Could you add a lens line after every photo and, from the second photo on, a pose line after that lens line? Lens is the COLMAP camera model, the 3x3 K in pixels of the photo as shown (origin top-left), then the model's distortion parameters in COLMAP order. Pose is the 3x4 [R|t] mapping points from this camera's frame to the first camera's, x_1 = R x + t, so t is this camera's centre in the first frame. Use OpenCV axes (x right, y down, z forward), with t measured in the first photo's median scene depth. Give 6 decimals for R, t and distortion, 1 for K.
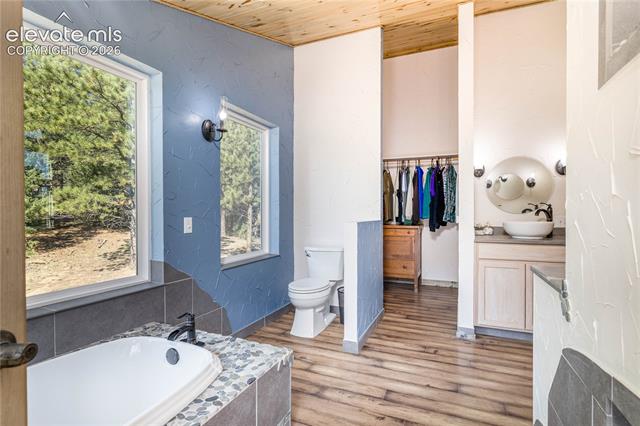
lens RADIAL K [[301.4, 0, 307.6], [0, 301.4, 215.2], [0, 0, 1]] dist [-0.000301, -0.000273]
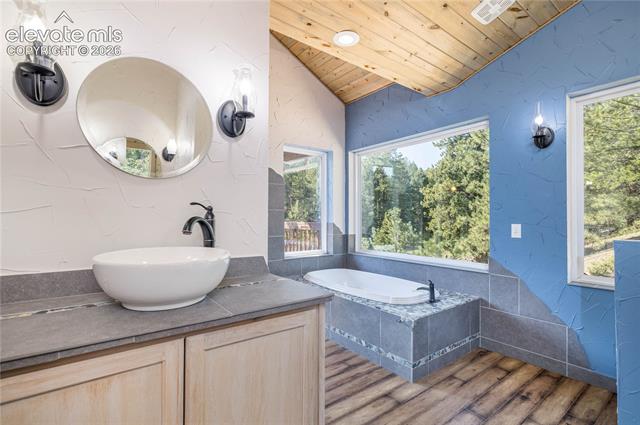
lens RADIAL K [[296.3, 0, 319.5], [0, 296.3, 218.5], [0, 0, 1]] dist [-0.002766, -0.000328]
pose [[-0.452200, 0.000621, -0.891916, 1.299236], [-0.009978, 0.999934, 0.005755, -0.015621], [0.891861, 0.011502, -0.452164, 1.189662]]
